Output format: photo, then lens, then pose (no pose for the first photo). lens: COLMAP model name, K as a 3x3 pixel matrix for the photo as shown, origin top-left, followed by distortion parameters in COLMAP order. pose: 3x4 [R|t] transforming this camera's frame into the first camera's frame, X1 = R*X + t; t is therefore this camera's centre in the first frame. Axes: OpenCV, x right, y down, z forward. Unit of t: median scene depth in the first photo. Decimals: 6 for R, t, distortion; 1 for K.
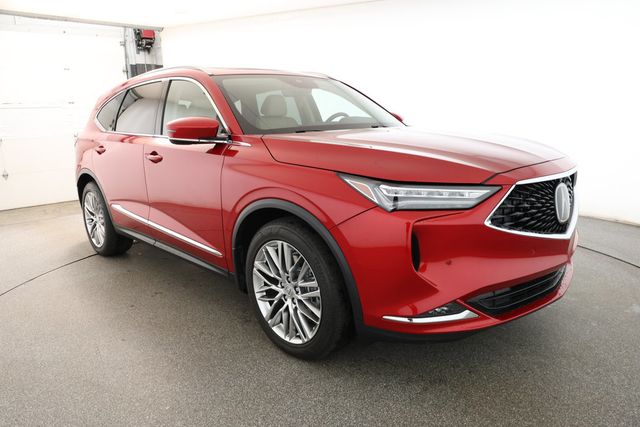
lens RADIAL K [[422.4, 0, 329.9], [0, 422.4, 214.2], [0, 0, 1]] dist [-0.021316, -0.000934]
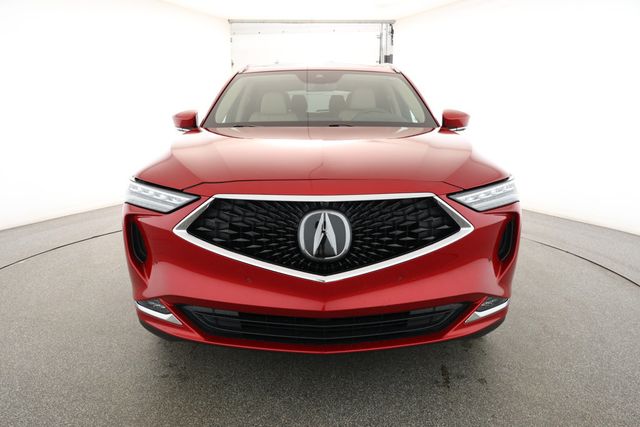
lens RADIAL K [[422.4, 0, 329.9], [0, 422.4, 214.2], [0, 0, 1]] dist [-0.021316, -0.000934]
pose [[0.757589, 0.184021, -0.626255, 1.096470], [-0.164353, 0.982303, 0.089824, -0.143625], [0.631702, 0.034877, 0.774426, 0.419983]]
